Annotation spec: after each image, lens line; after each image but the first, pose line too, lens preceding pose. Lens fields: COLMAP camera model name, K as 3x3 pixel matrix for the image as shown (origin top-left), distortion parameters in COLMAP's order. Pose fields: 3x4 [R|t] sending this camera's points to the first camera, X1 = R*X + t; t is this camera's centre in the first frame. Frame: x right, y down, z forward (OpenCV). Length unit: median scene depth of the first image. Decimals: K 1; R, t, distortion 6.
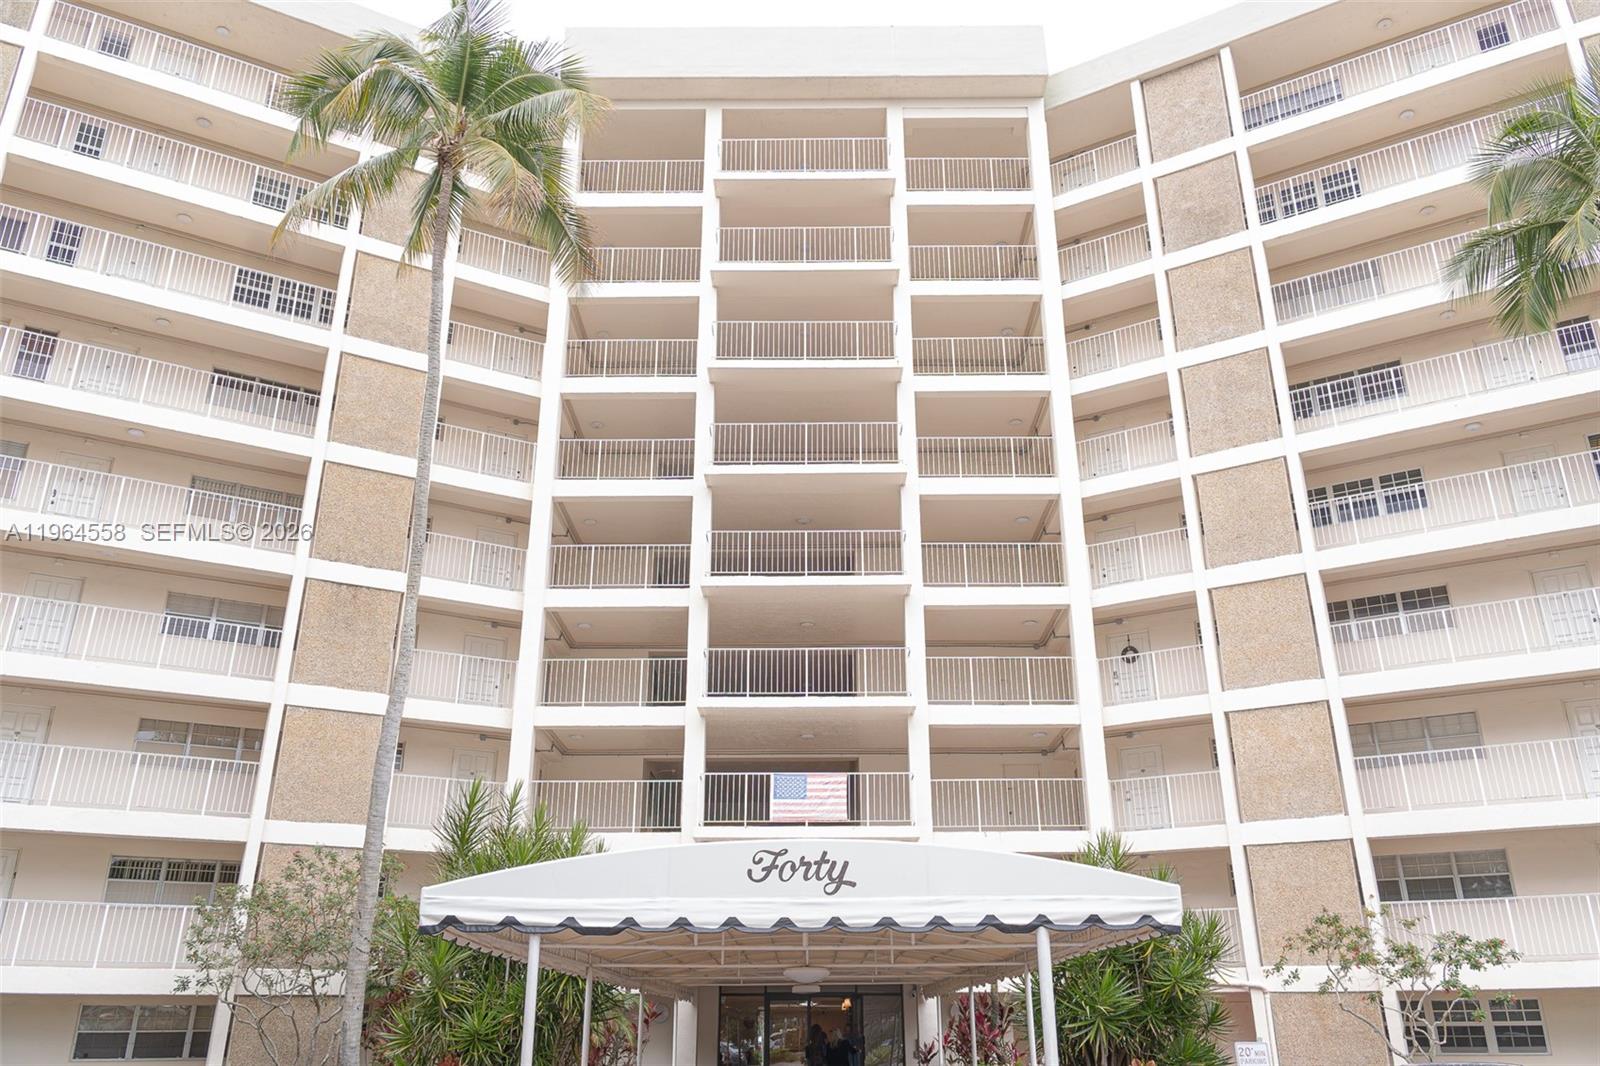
lens RADIAL K [[1232.5, 0, 803.6], [0, 1232.5, 526.4], [0, 0, 1]] dist [0.007453, 0.033104]
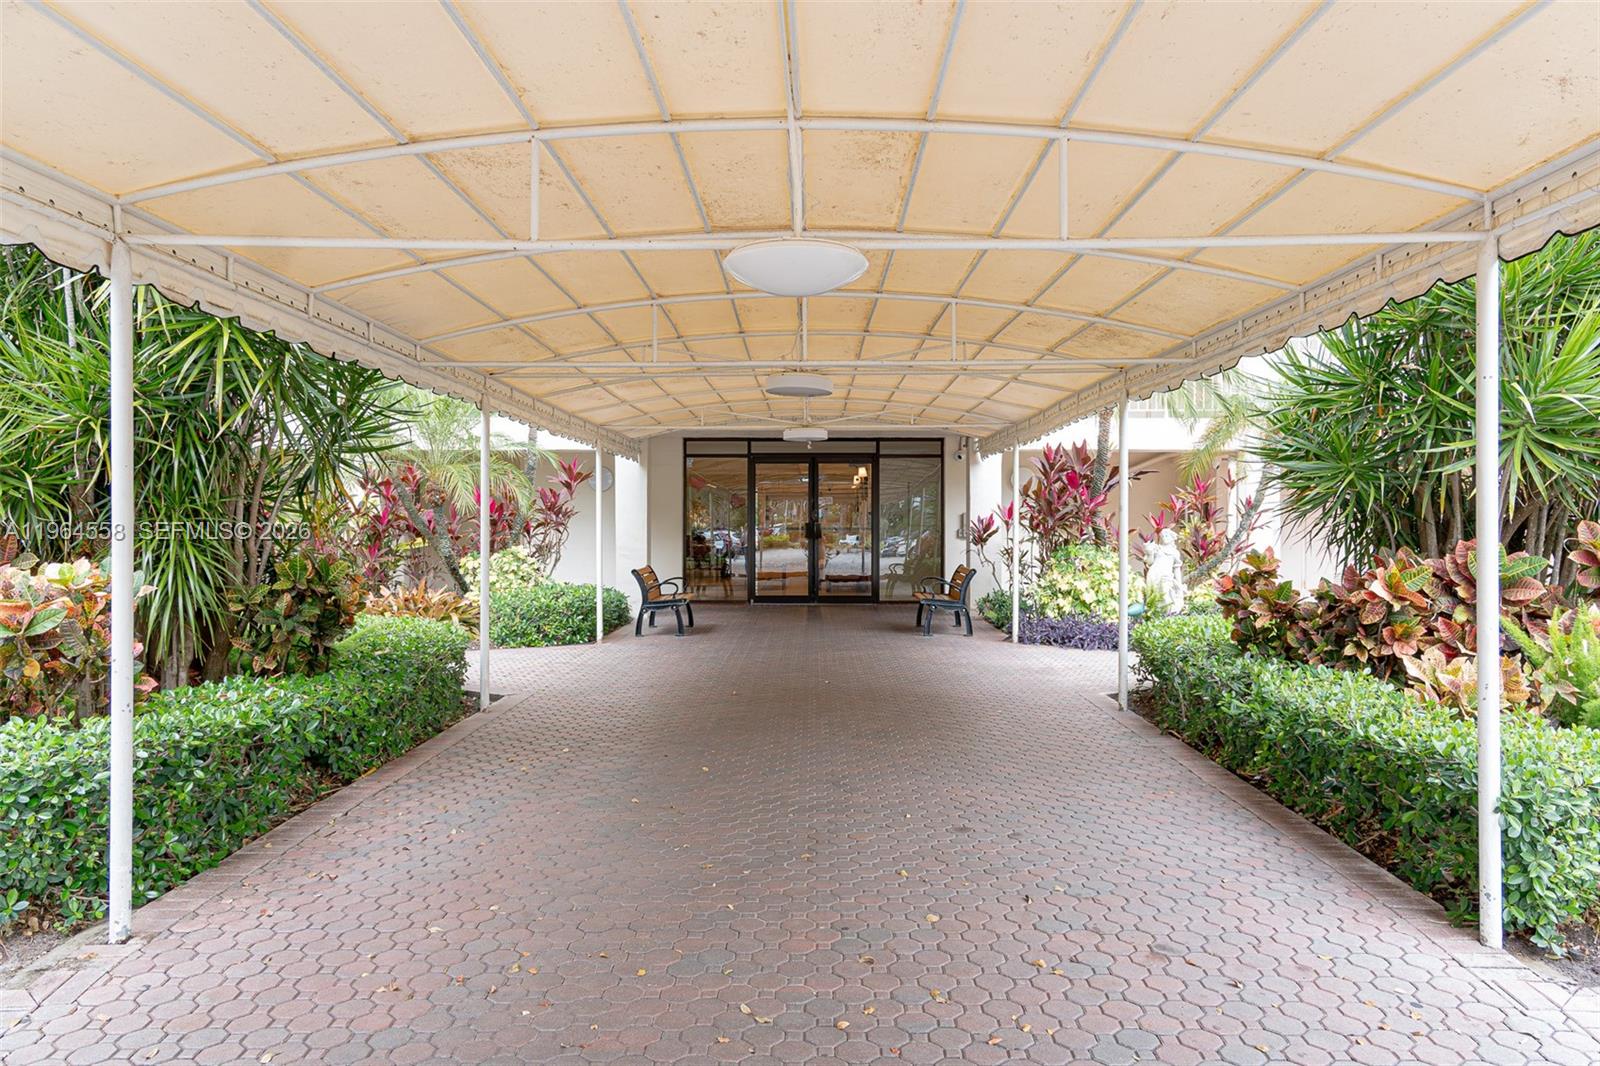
lens RADIAL K [[1232.5, 0, 803.6], [0, 1232.5, 526.4], [0, 0, 1]] dist [0.007453, 0.033104]
pose [[0.999991, 0.003363, -0.002766, 0.002730], [-0.002059, 0.924841, 0.380348, 0.163646], [0.003837, -0.380338, 0.924839, 0.366332]]
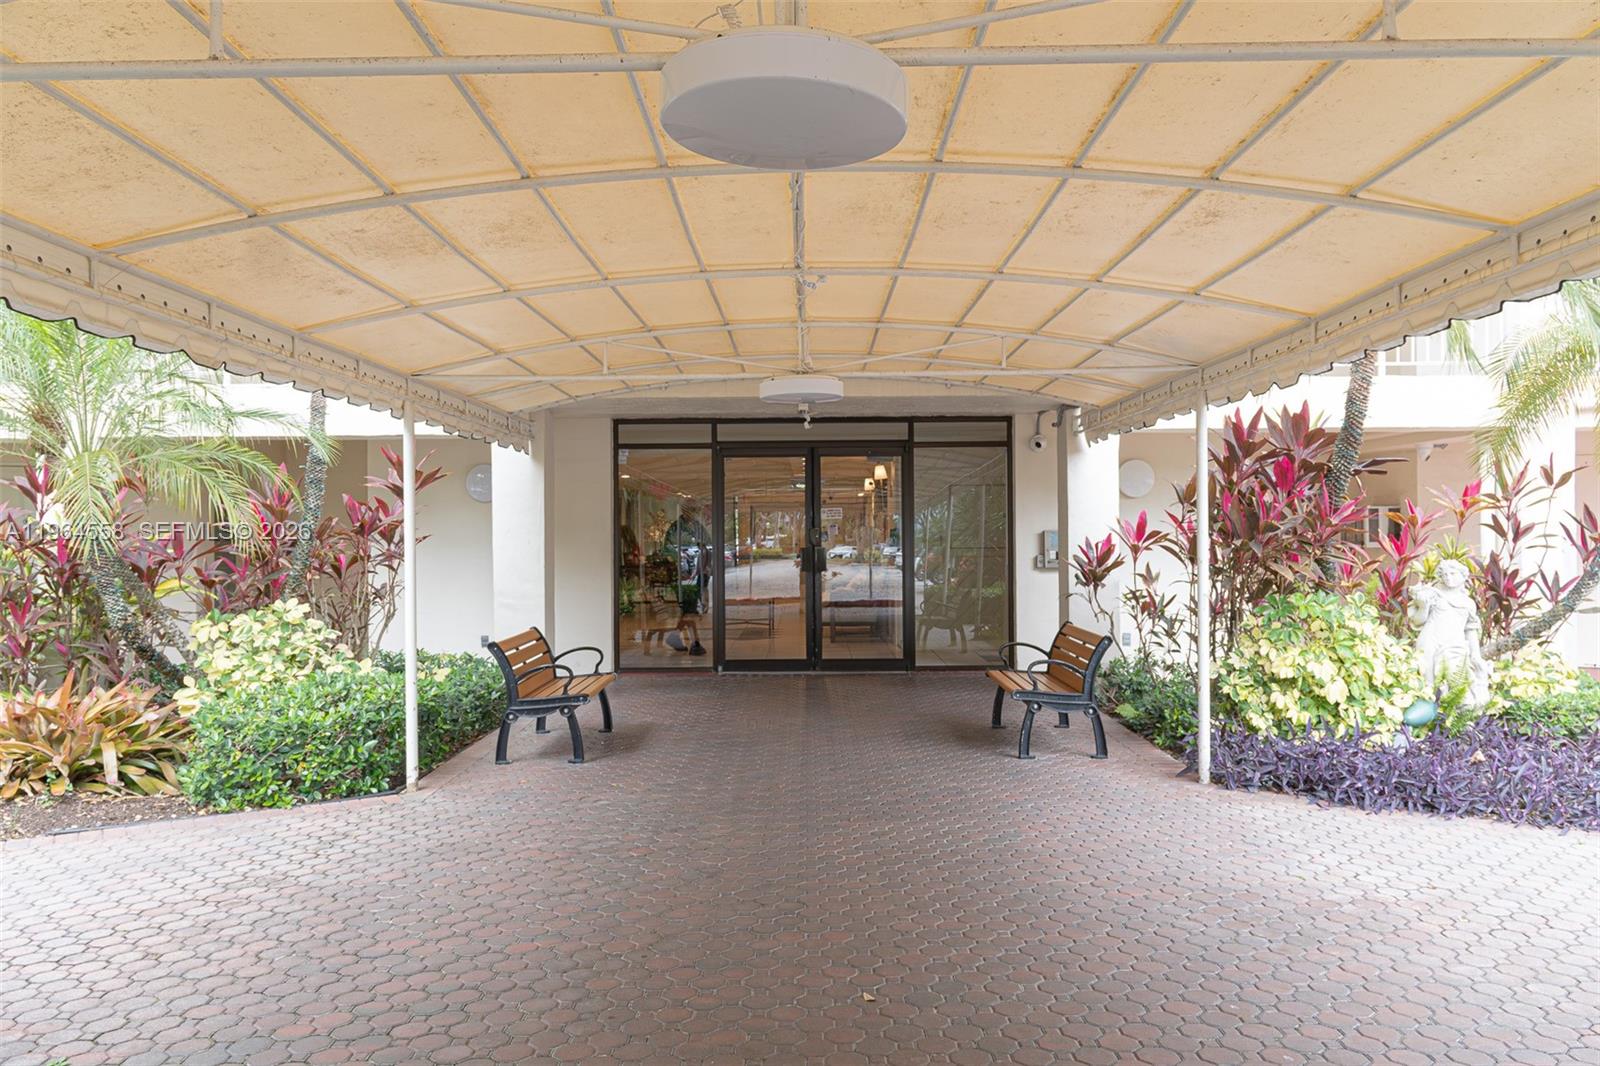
lens RADIAL K [[1232.5, 0, 803.6], [0, 1232.5, 526.4], [0, 0, 1]] dist [0.007453, 0.033104]
pose [[0.999985, -0.004910, 0.002420, 0.001583], [0.003657, 0.928163, 0.372155, 0.260123], [-0.004074, -0.372141, 0.928167, 0.618112]]
